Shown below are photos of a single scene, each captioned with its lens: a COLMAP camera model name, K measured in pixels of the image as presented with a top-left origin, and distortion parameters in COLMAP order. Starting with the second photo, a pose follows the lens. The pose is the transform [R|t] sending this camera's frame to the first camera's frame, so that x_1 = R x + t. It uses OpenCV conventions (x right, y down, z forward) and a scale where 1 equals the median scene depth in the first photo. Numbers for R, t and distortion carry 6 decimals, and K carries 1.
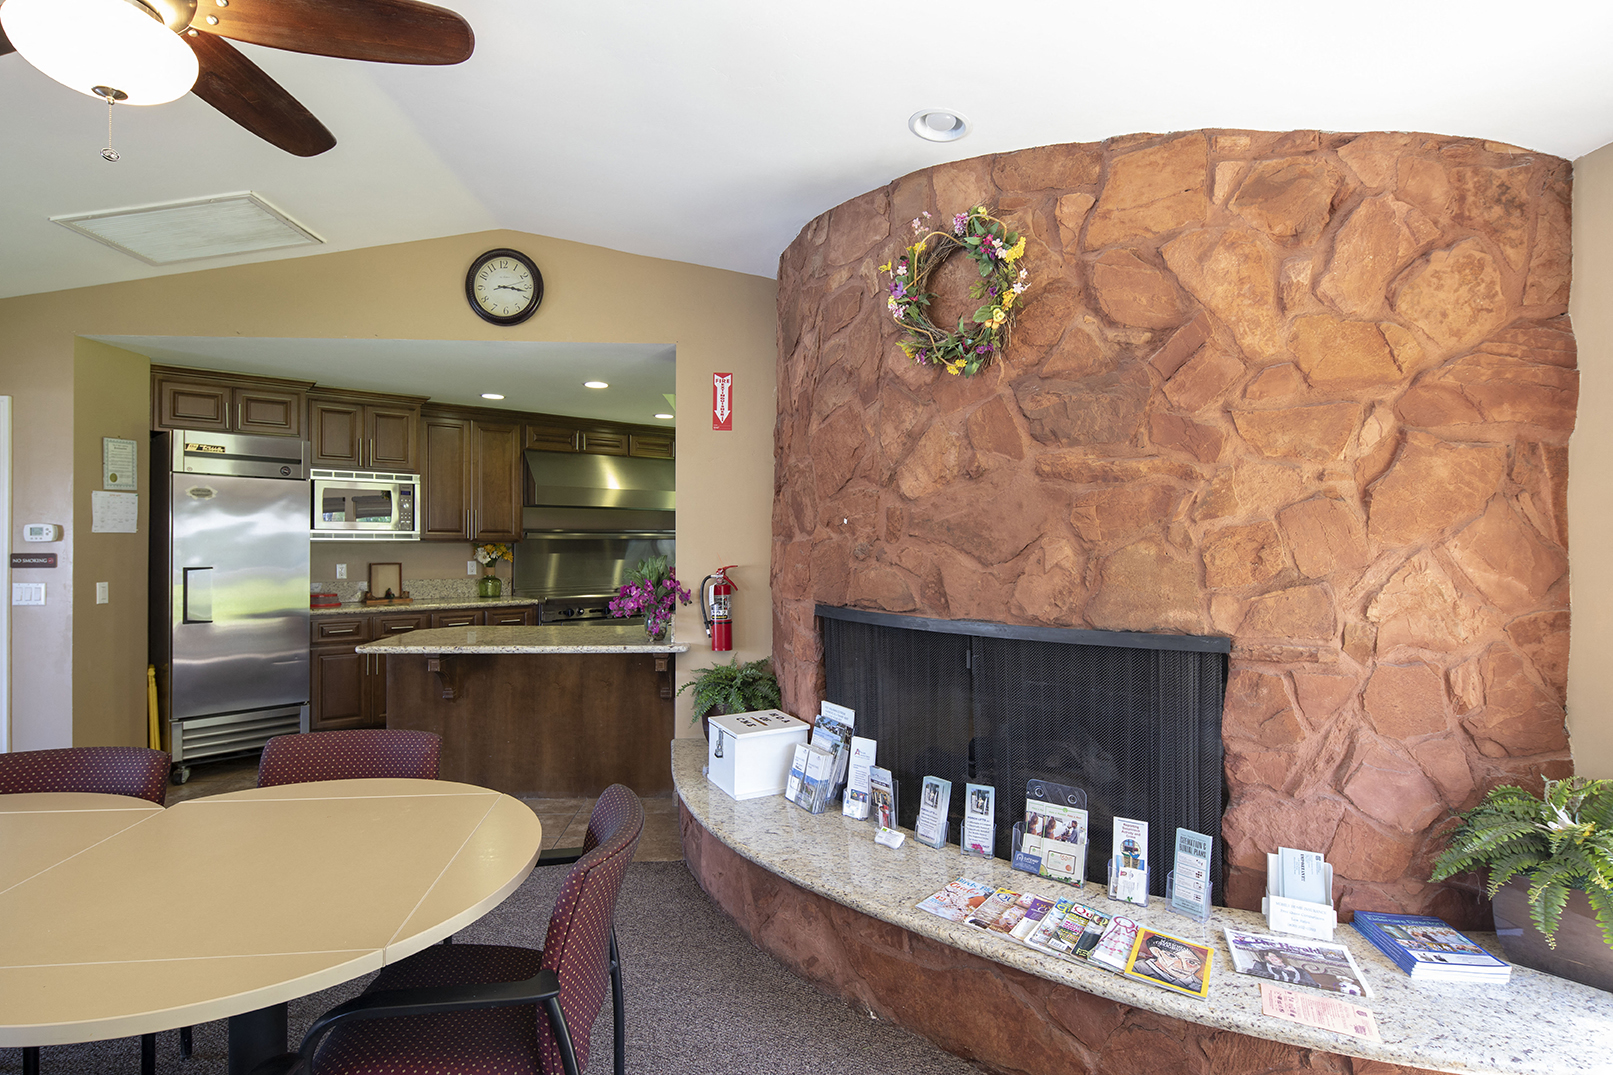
lens RADIAL K [[784.3, 0, 808.8], [0, 784.3, 539.6], [0, 0, 1]] dist [0.003234, 0.000237]
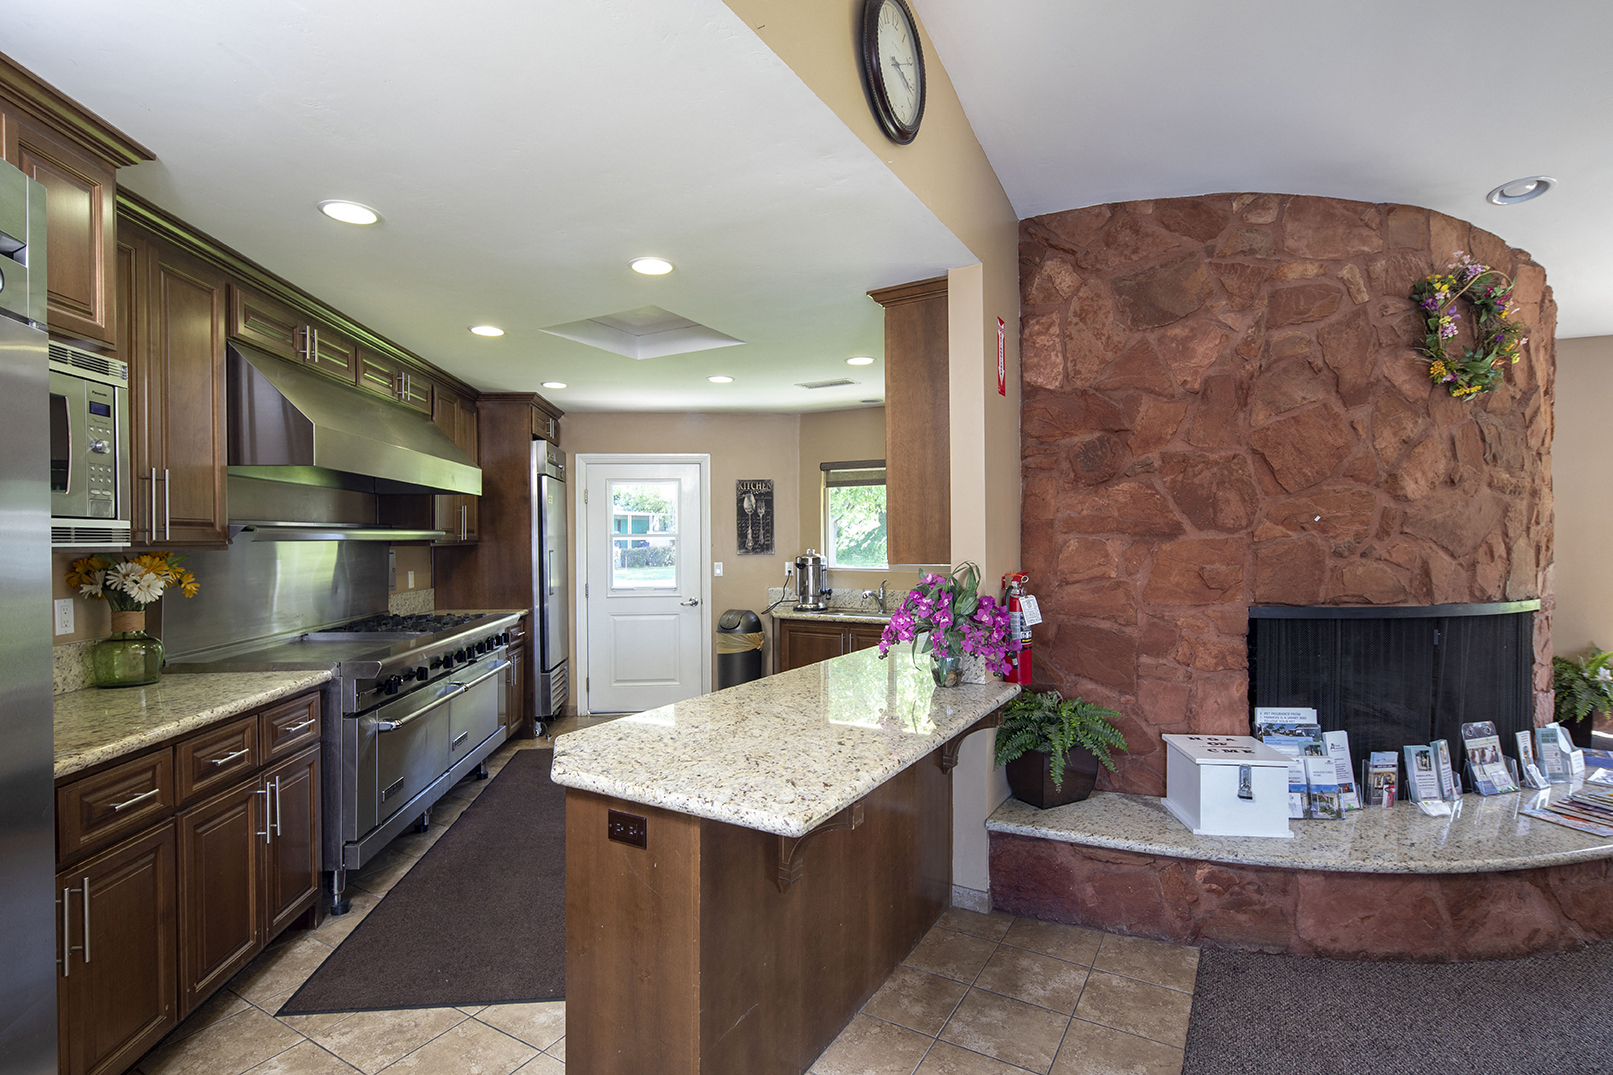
lens RADIAL K [[772.9, 0, 795.2], [0, 772.9, 541.4], [0, 0, 1]] dist [0.008255, -0.007657]
pose [[0.550239, -0.007546, 0.834973, -1.222613], [0.004761, 0.999971, 0.005900, -0.003826], [-0.834994, 0.000729, 0.550259, 1.089702]]
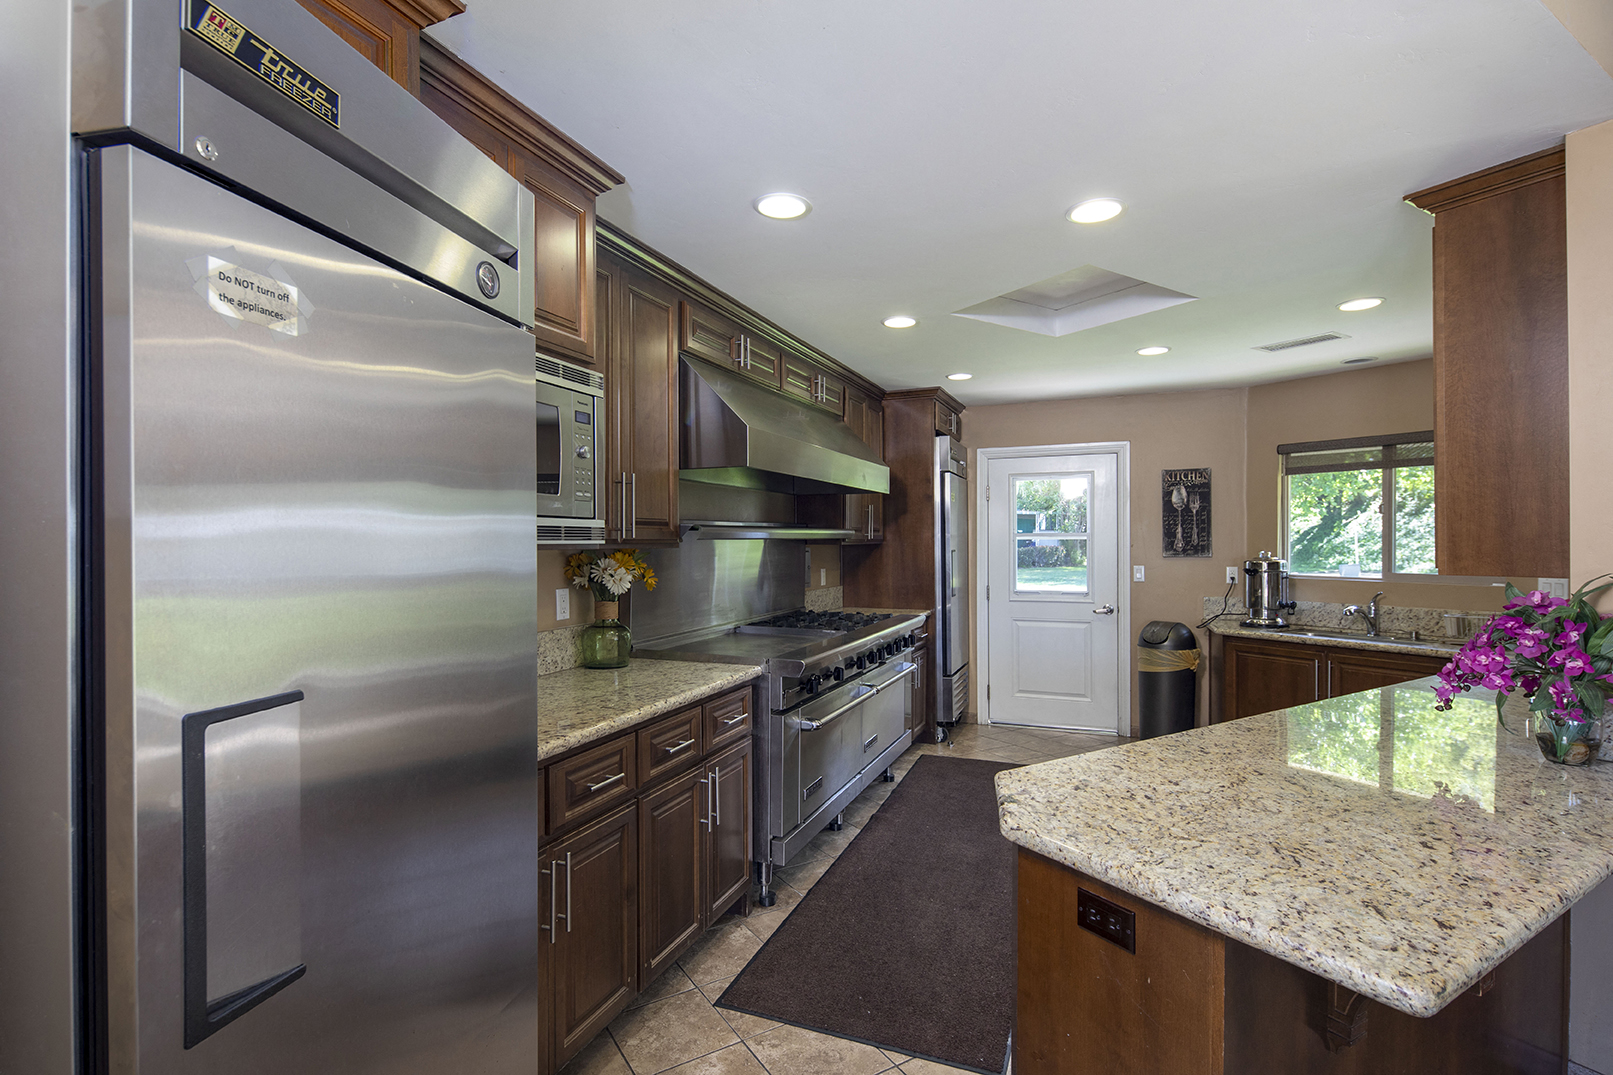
lens RADIAL K [[784.3, 0, 808.8], [0, 784.3, 539.6], [0, 0, 1]] dist [0.003234, 0.000237]
pose [[0.868017, -0.003548, 0.496521, -1.177164], [0.002644, 0.999993, 0.002523, -0.003727], [-0.496527, -0.000877, 0.868021, 1.210990]]
